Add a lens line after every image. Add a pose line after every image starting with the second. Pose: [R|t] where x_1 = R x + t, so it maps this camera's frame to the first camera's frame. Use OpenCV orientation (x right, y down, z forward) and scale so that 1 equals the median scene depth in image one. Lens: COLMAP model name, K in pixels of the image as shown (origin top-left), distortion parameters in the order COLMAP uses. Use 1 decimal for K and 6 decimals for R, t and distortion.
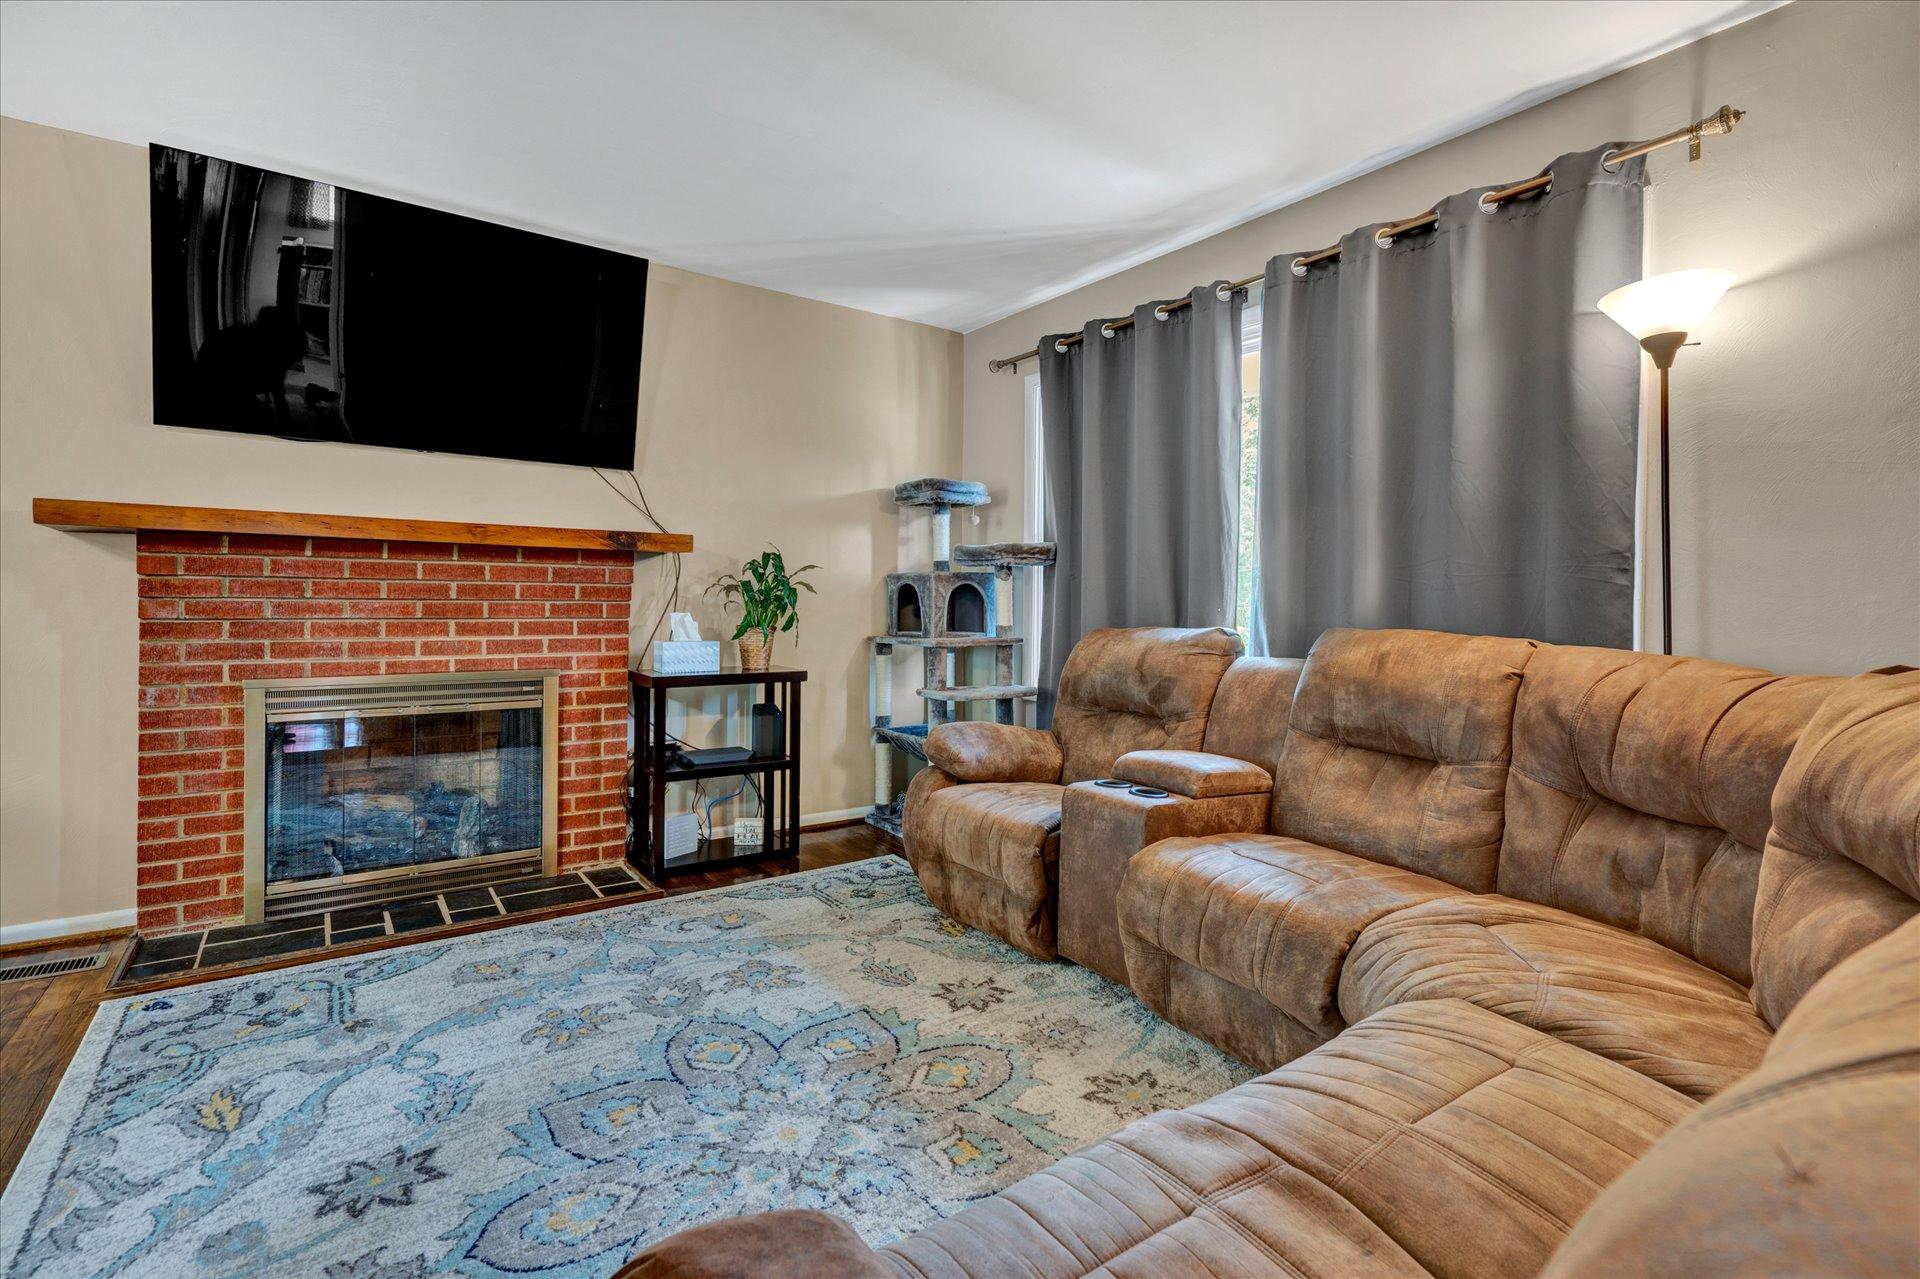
lens RADIAL K [[879.7, 0, 960.0], [0, 879.7, 639.5], [0, 0, 1]] dist [-0.000456, 0.001365]
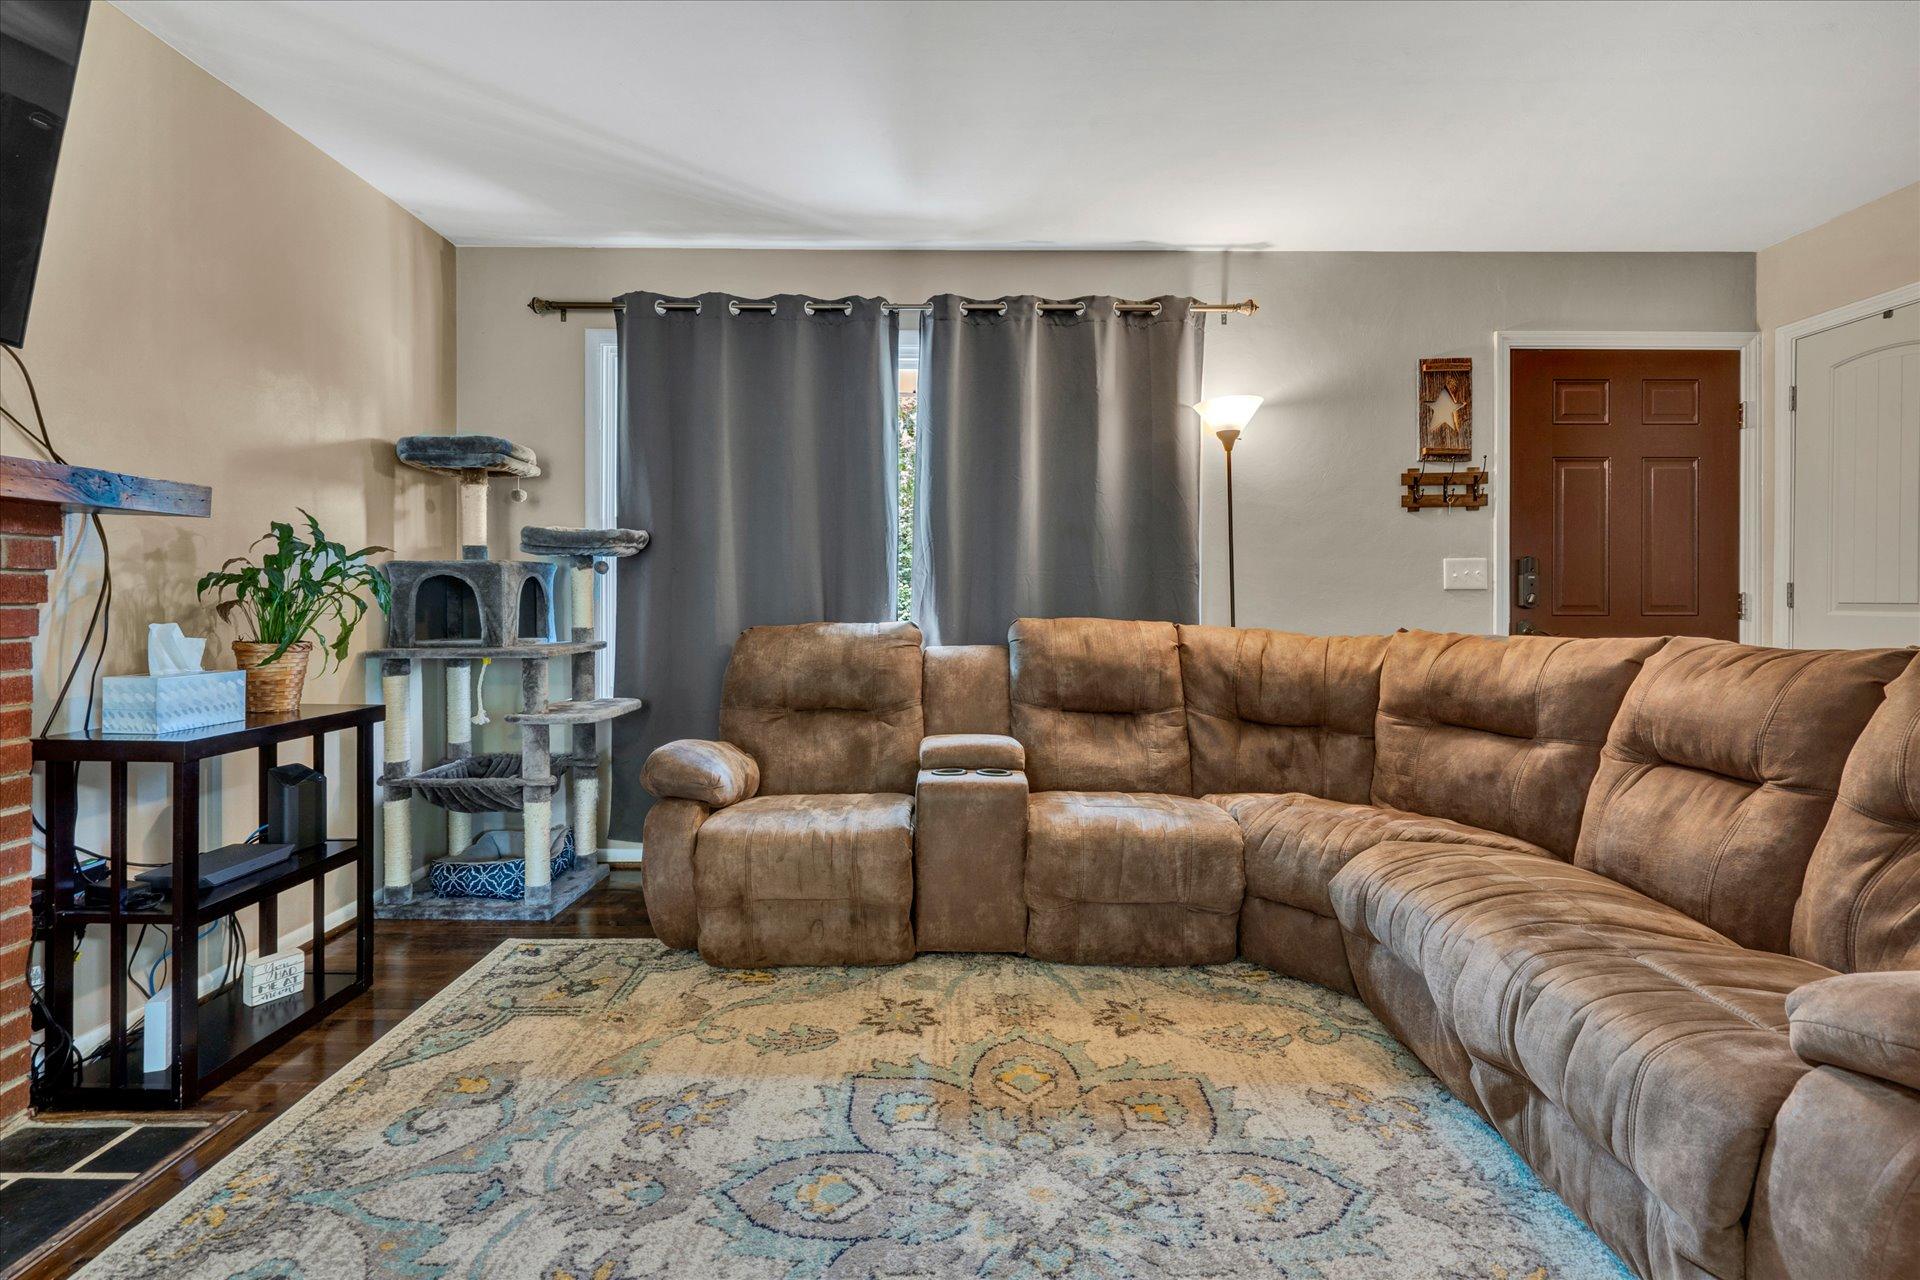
lens RADIAL K [[879.7, 0, 960.0], [0, 879.7, 640.0], [0, 0, 1]] dist [-0.000456, 0.001365]
pose [[0.588863, -0.045696, 0.806940, -0.582751], [0.039546, 0.998834, 0.027705, -0.019294], [-0.807265, 0.015597, 0.589983, 0.326641]]
